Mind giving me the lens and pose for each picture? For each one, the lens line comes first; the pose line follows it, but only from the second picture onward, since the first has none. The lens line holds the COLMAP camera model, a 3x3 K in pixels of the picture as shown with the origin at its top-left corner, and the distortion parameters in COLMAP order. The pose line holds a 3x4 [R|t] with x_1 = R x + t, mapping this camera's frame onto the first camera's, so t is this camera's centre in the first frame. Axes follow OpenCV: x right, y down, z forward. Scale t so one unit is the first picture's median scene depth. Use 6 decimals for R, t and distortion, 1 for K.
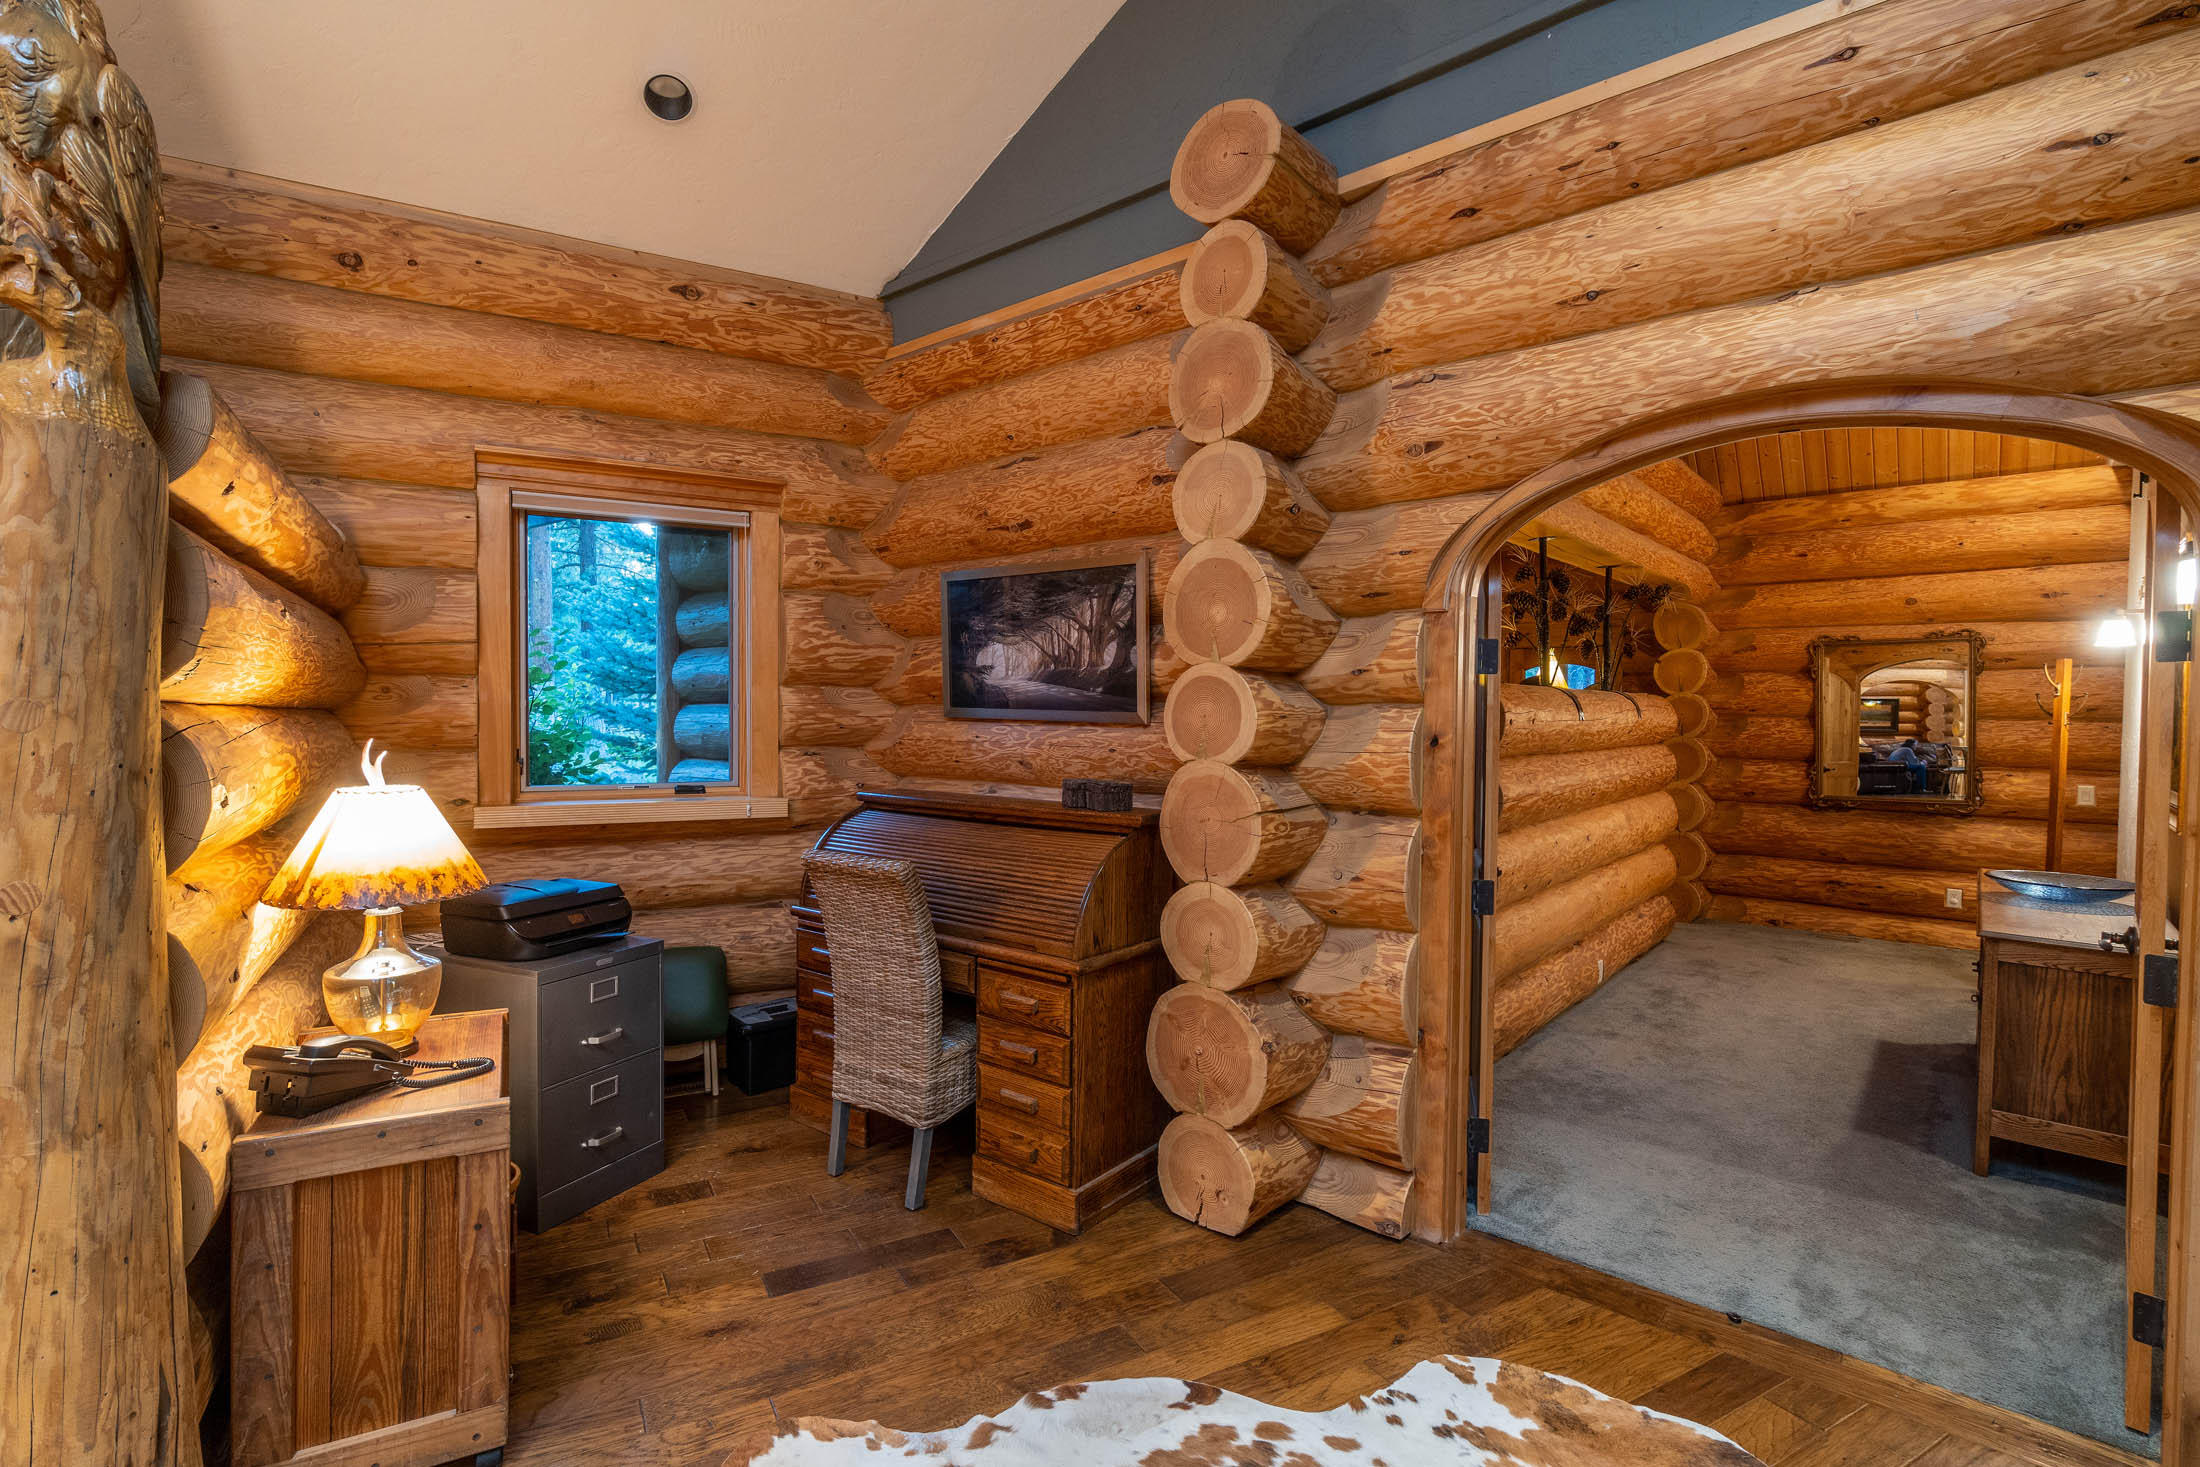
lens RADIAL K [[1045.7, 0, 1100.0], [0, 1045.7, 733.5], [0, 0, 1]] dist [-0.001001, 0.001587]
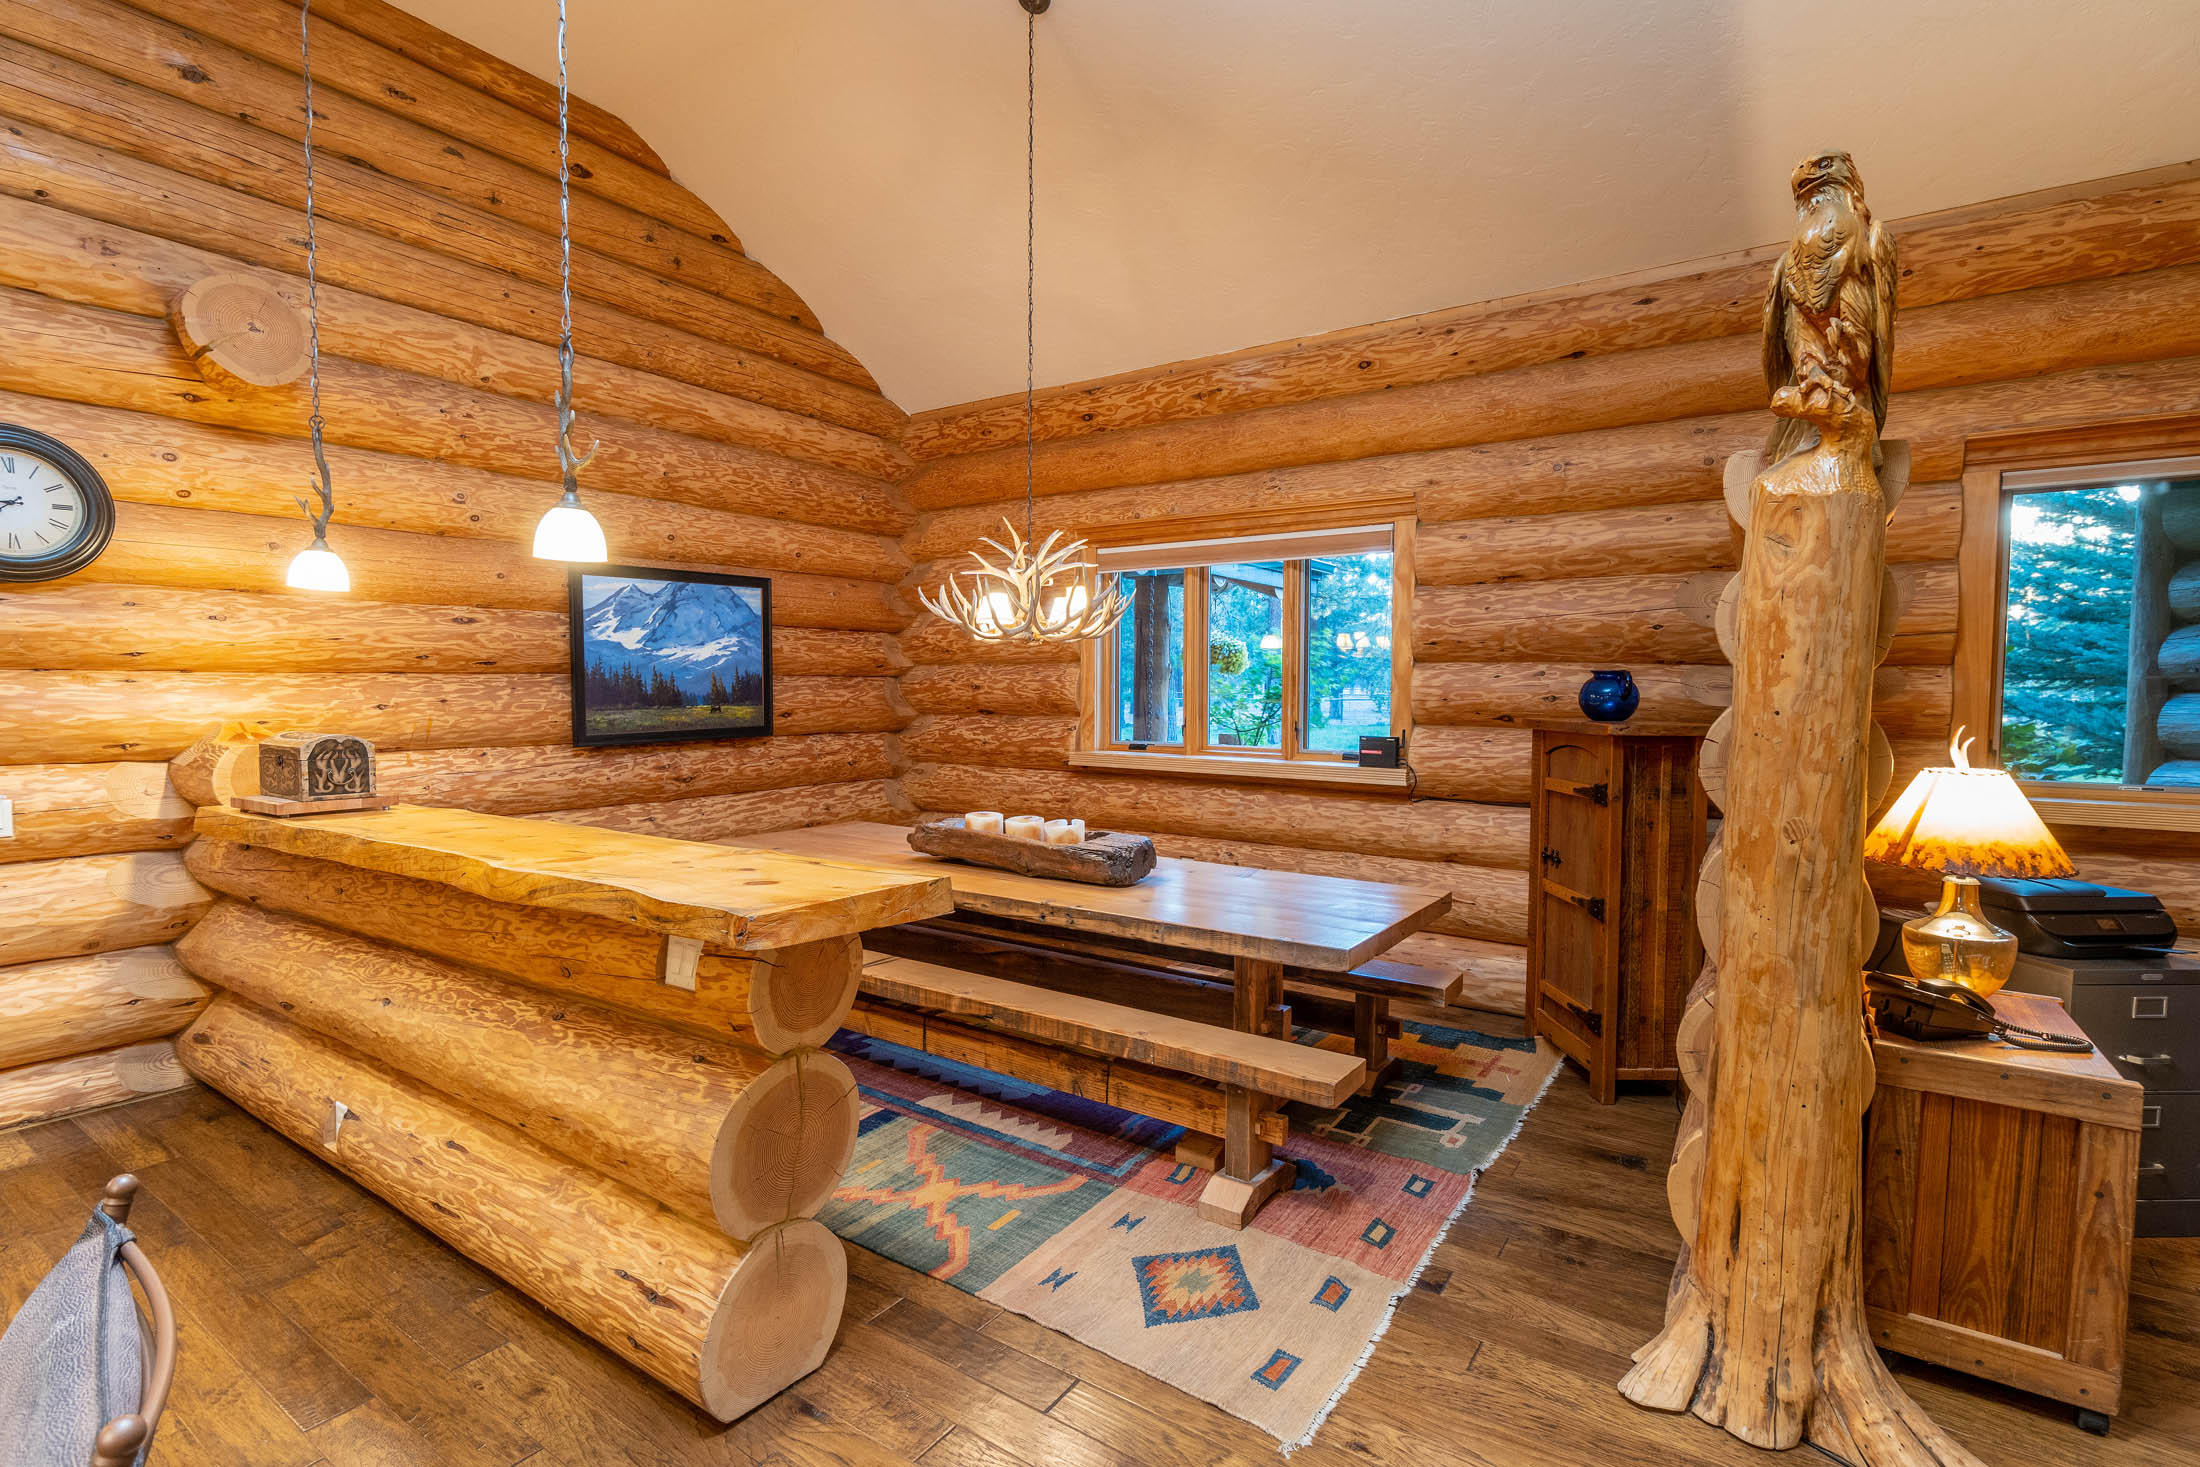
lens RADIAL K [[1045.7, 0, 1100.0], [0, 1045.7, 733.5], [0, 0, 1]] dist [-0.001001, 0.001587]
pose [[0.443345, 0.033983, -0.895707, -0.114790], [-0.023231, 0.999381, 0.026417, 0.006217], [0.896050, 0.009096, 0.443860, -0.360366]]
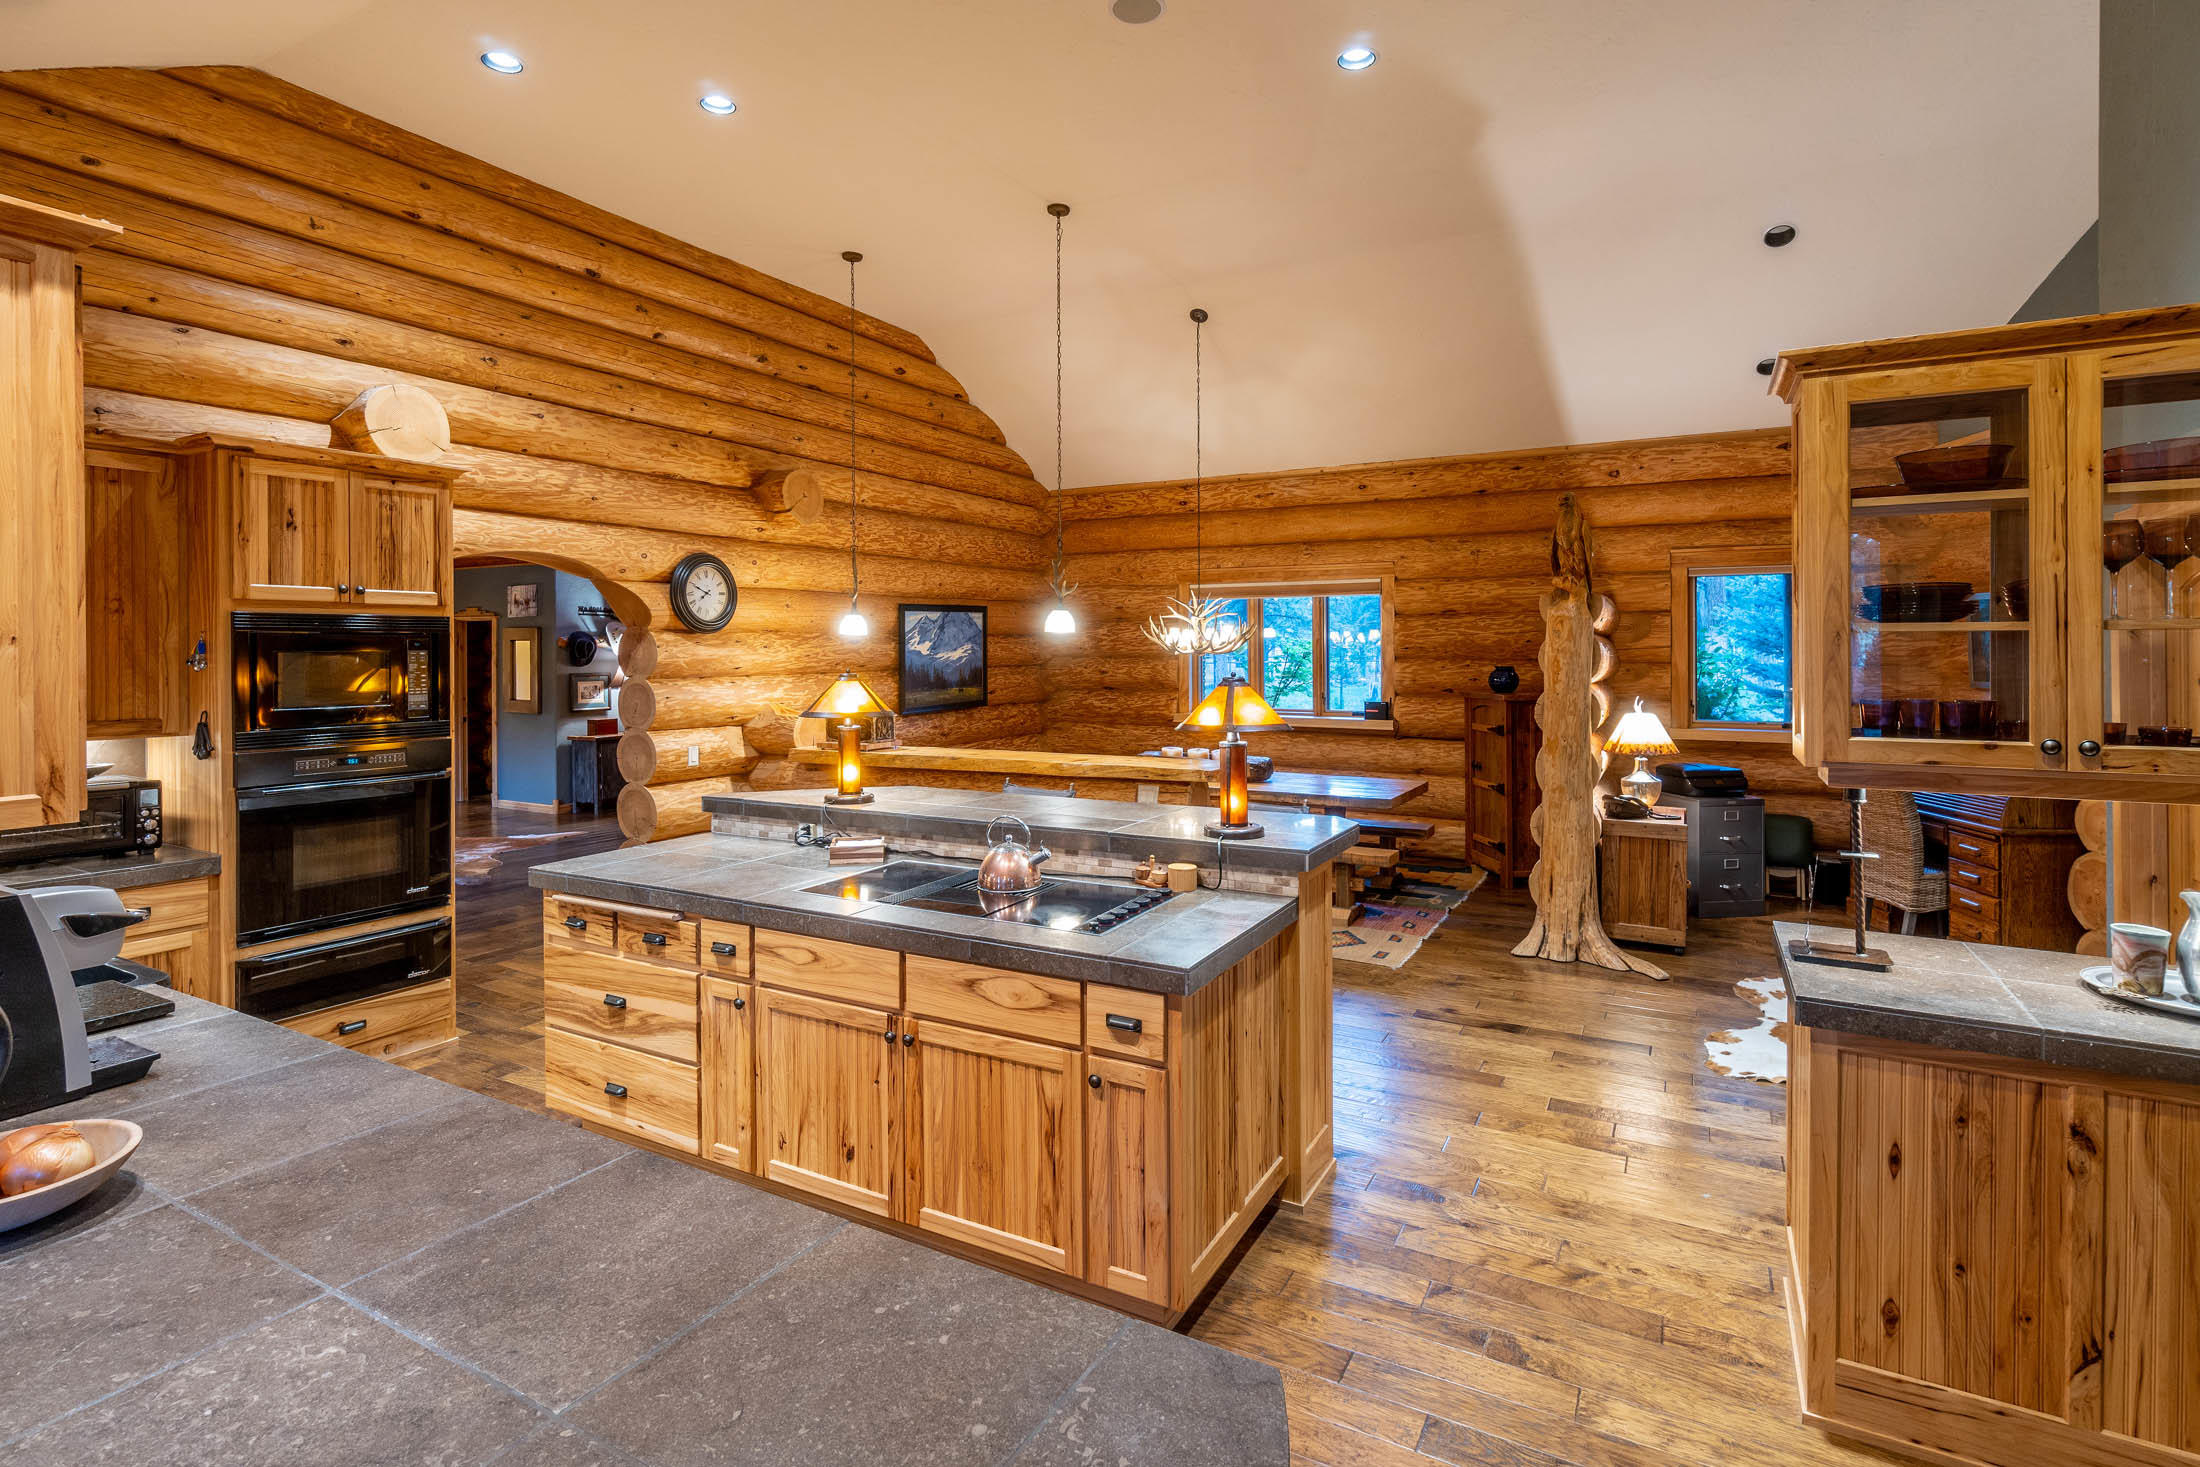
lens RADIAL K [[979.5, 0, 1117.9], [0, 979.5, 654.9], [0, 0, 1]] dist [-0.010265, -0.000003]
pose [[0.504308, -0.010257, -0.863463, 0.956800], [-0.011370, 0.999764, -0.018517, -0.046497], [0.863449, 0.019156, 0.504073, -1.692785]]
